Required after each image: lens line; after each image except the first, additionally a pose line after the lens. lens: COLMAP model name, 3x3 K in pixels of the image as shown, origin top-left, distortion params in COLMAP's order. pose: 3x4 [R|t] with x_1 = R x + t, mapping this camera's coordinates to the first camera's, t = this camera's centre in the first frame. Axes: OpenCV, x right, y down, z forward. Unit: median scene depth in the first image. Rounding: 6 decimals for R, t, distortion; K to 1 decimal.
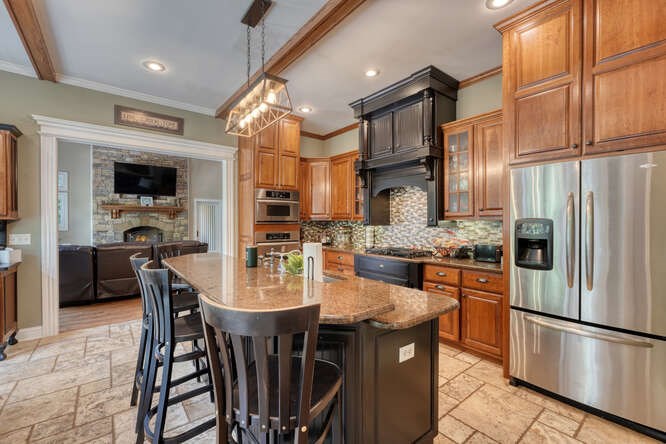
lens RADIAL K [[282.0, 0, 331.9], [0, 282.0, 222.4], [0, 0, 1]] dist [0.000163, -0.000094]
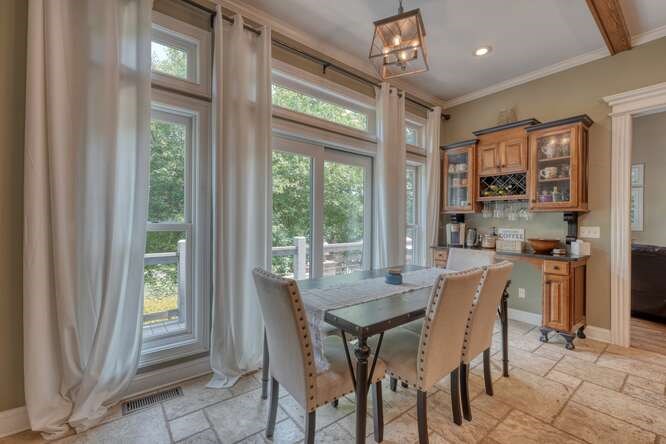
lens RADIAL K [[282.0, 0, 334.3], [0, 282.0, 224.1], [0, 0, 1]] dist [0.000163, -0.000094]
pose [[-0.010493, 0.003452, -0.999939, -0.129811], [-0.012975, 0.999909, 0.003588, 0.039995], [0.999861, 0.013012, -0.010448, 0.134182]]
